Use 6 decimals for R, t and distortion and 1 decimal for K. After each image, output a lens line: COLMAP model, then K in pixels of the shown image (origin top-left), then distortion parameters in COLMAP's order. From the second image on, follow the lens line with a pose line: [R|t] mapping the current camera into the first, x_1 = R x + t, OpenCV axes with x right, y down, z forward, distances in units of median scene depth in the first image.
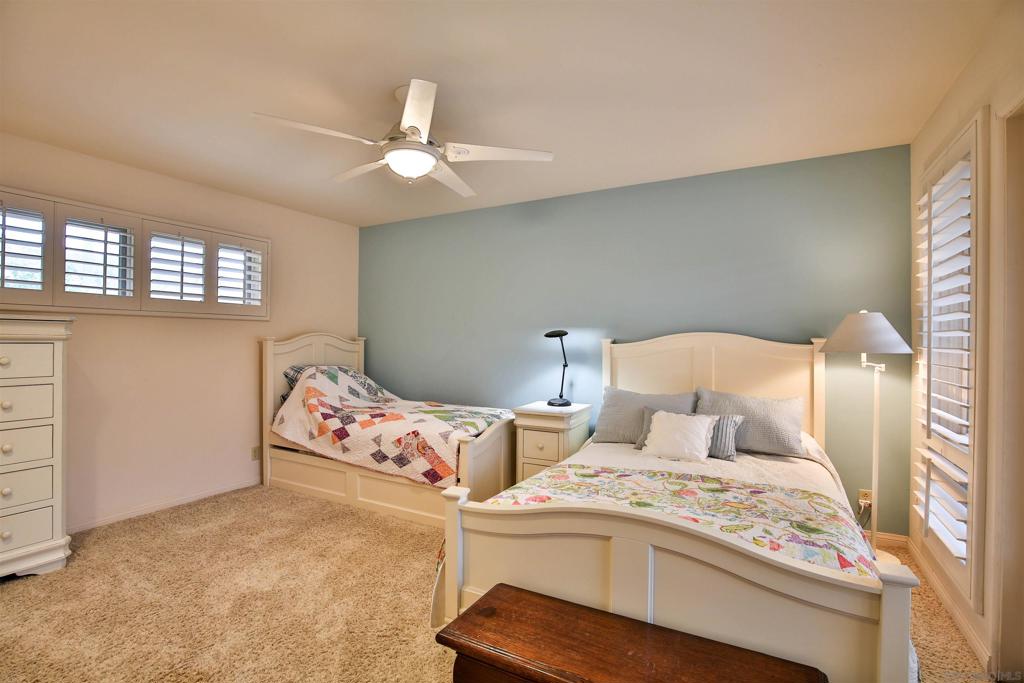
lens RADIAL K [[468.7, 0, 515.3], [0, 468.7, 342.2], [0, 0, 1]] dist [-0.033739, 0.004973]
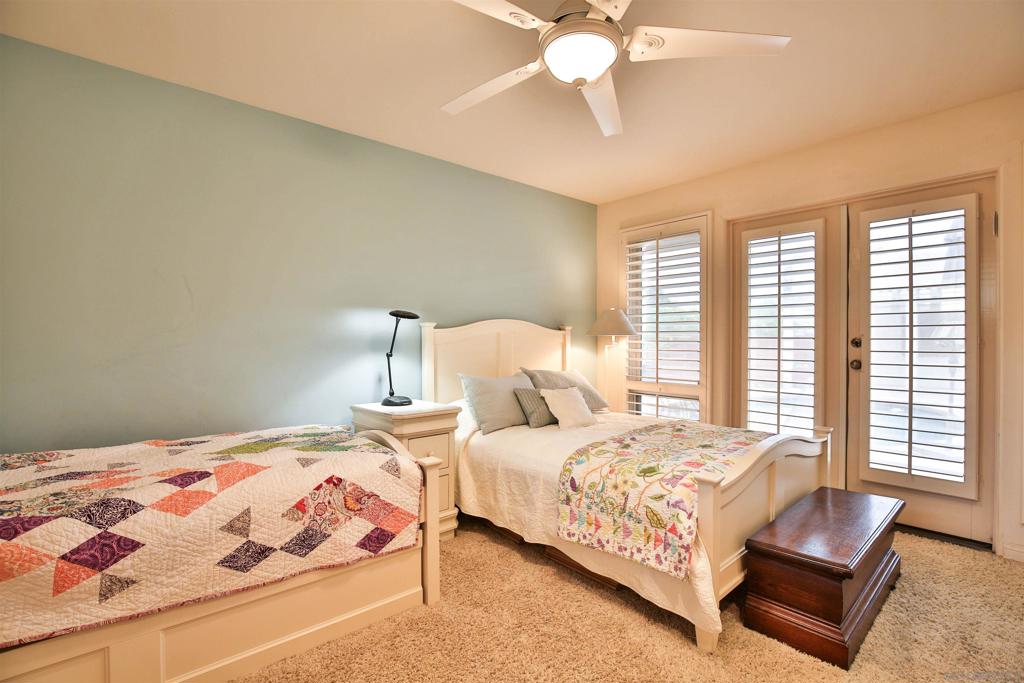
lens RADIAL K [[468.7, 0, 515.9], [0, 468.7, 339.6], [0, 0, 1]] dist [-0.033739, 0.004973]
pose [[0.343893, -0.003138, 0.939003, -0.649356], [0.001012, 0.999995, 0.002971, 0.024343], [-0.939008, -0.000072, 0.343895, 0.596664]]
